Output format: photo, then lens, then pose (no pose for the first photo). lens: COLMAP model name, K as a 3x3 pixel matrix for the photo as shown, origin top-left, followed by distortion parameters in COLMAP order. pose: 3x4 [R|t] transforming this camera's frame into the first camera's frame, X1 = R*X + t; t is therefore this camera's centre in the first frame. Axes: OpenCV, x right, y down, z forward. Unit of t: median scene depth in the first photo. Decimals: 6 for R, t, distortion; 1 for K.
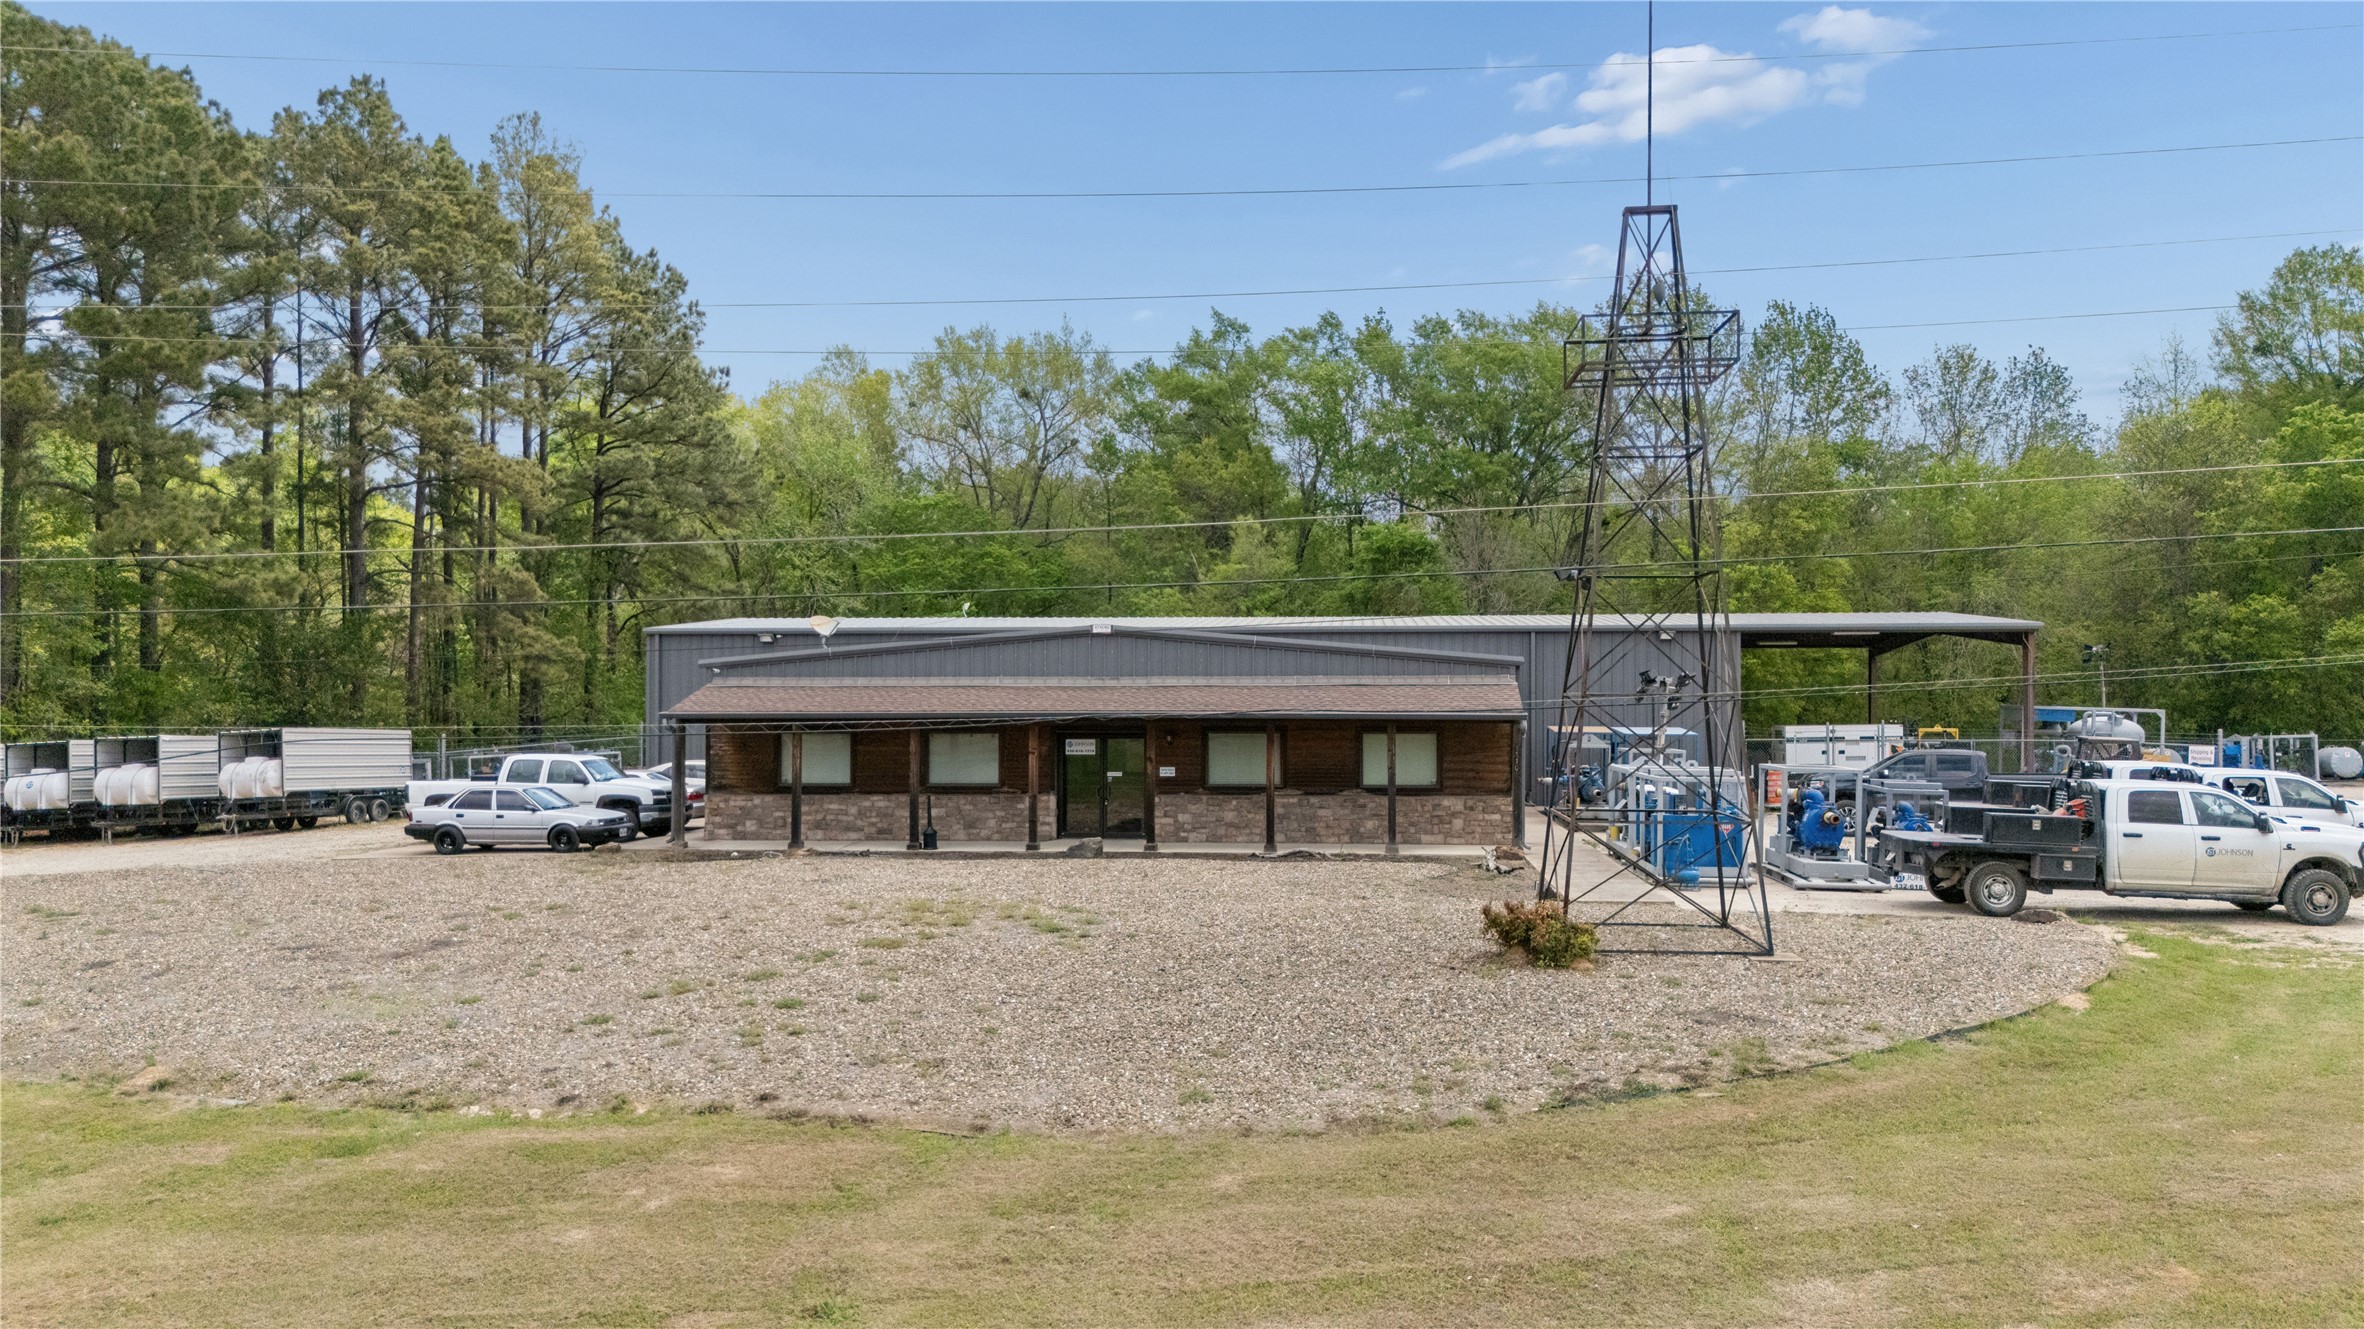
lens RADIAL K [[1771.9, 0, 1168.9], [0, 1771.9, 623.4], [0, 0, 1]] dist [0.078489, -0.075002]
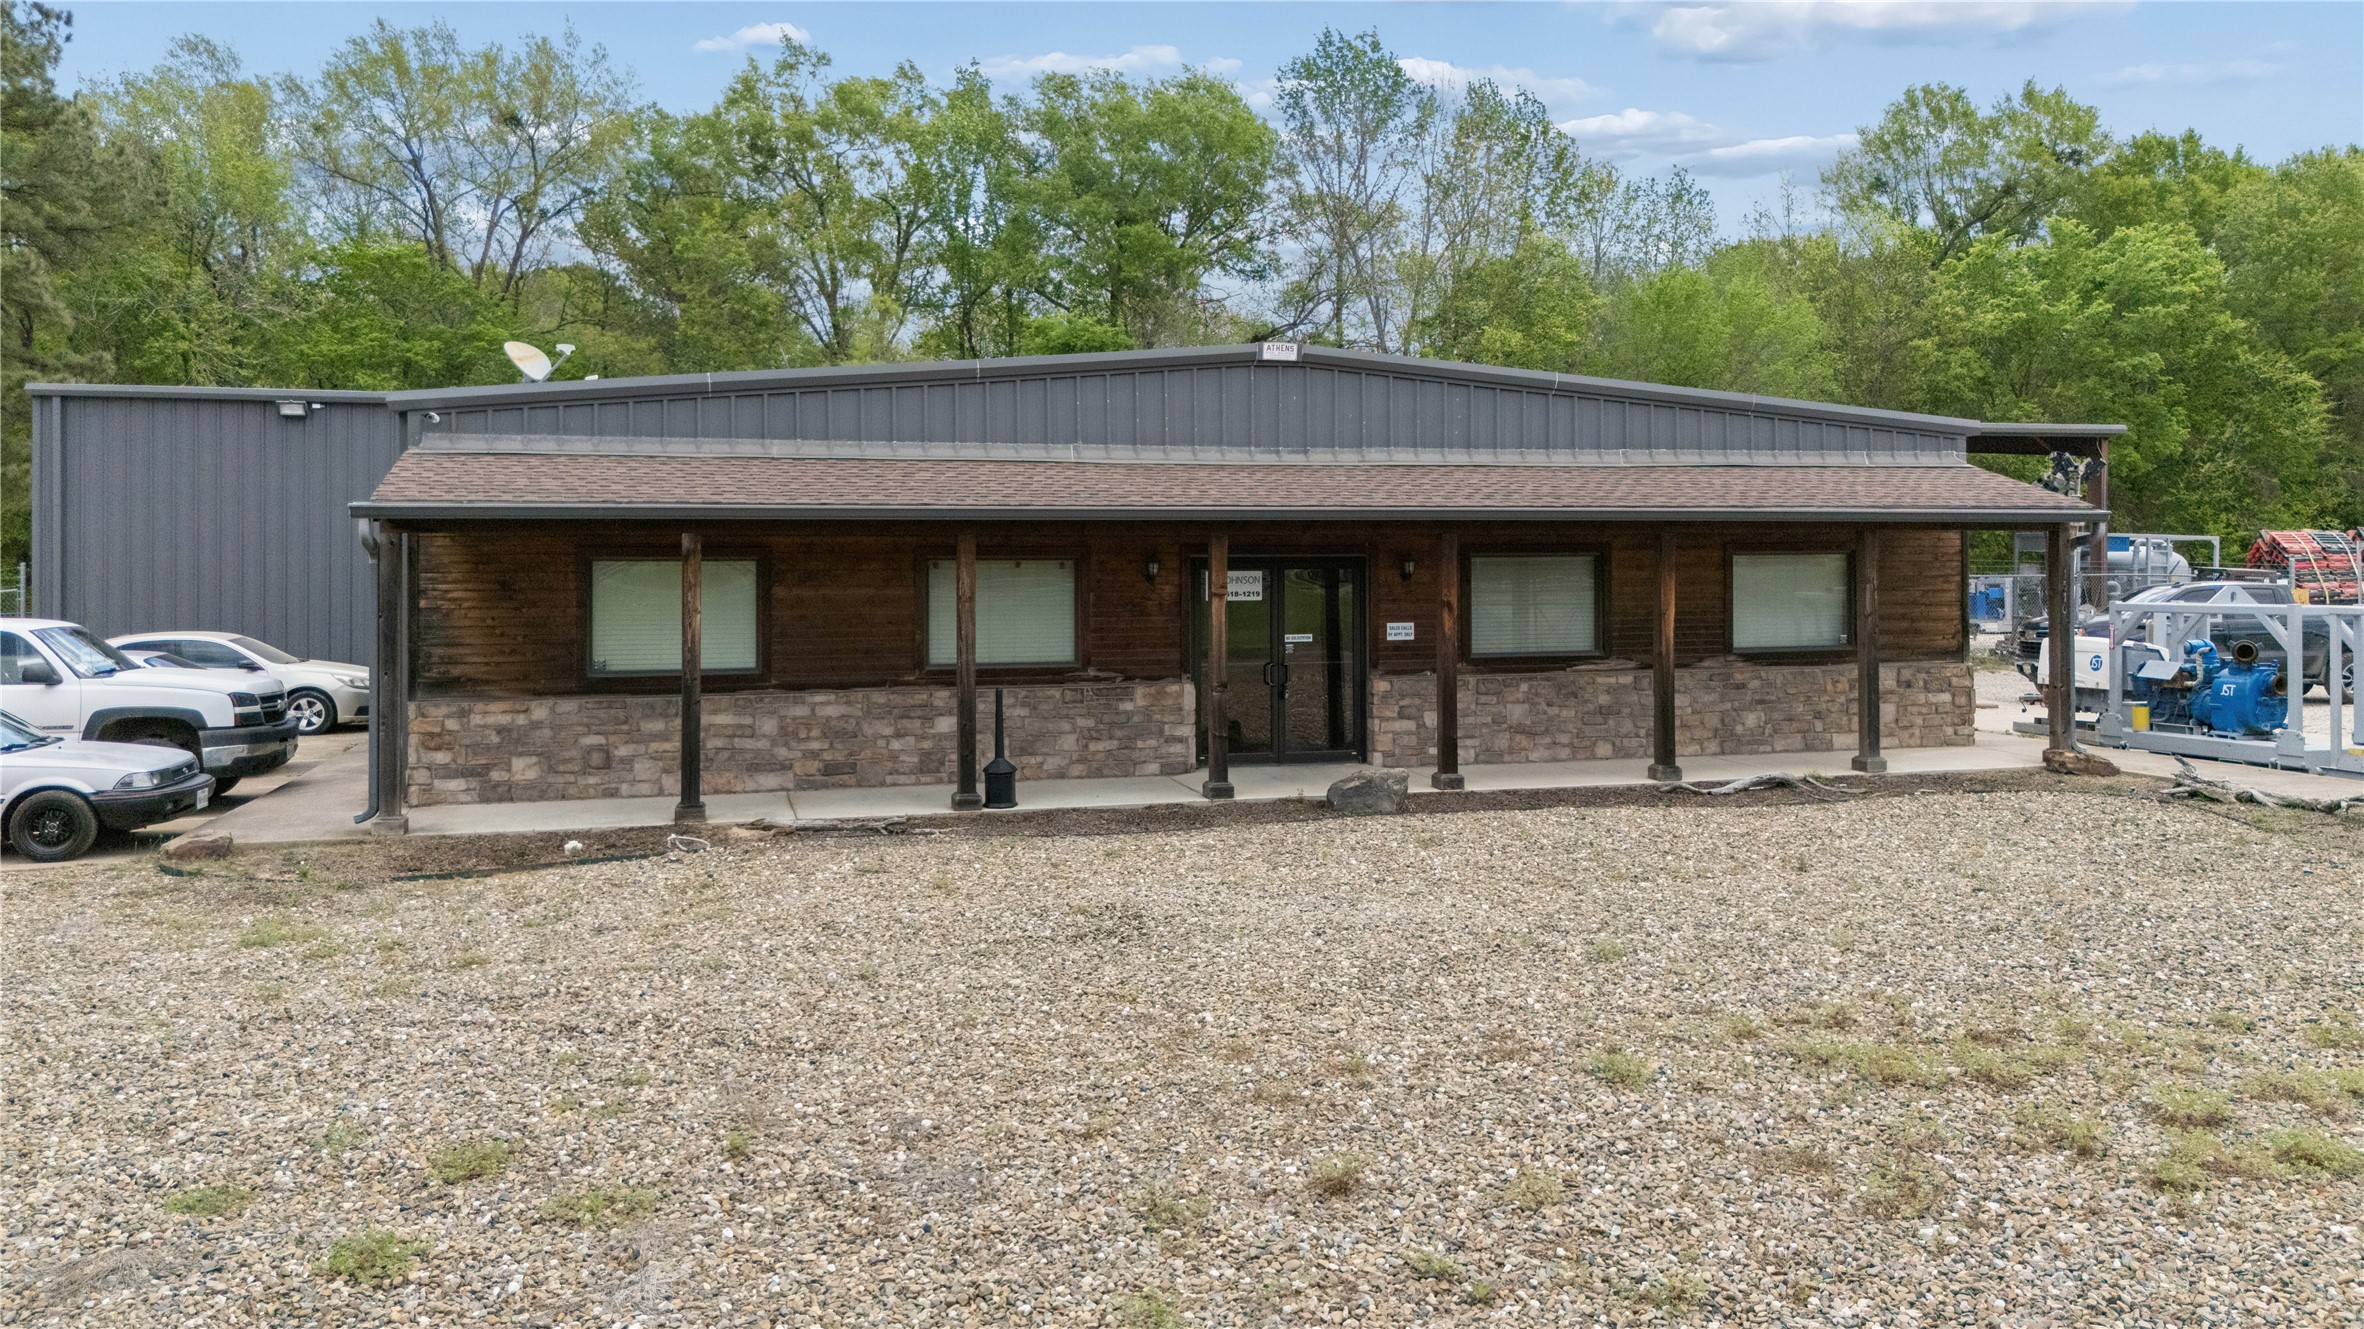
lens RADIAL K [[1771.9, 0, 1168.9], [0, 1771.9, 623.4], [0, 0, 1]] dist [0.078489, -0.075002]
pose [[0.931598, -0.016324, 0.363123, -0.248467], [-0.010479, 0.997370, 0.071721, 0.044146], [-0.363338, -0.070621, 0.928977, 0.534025]]
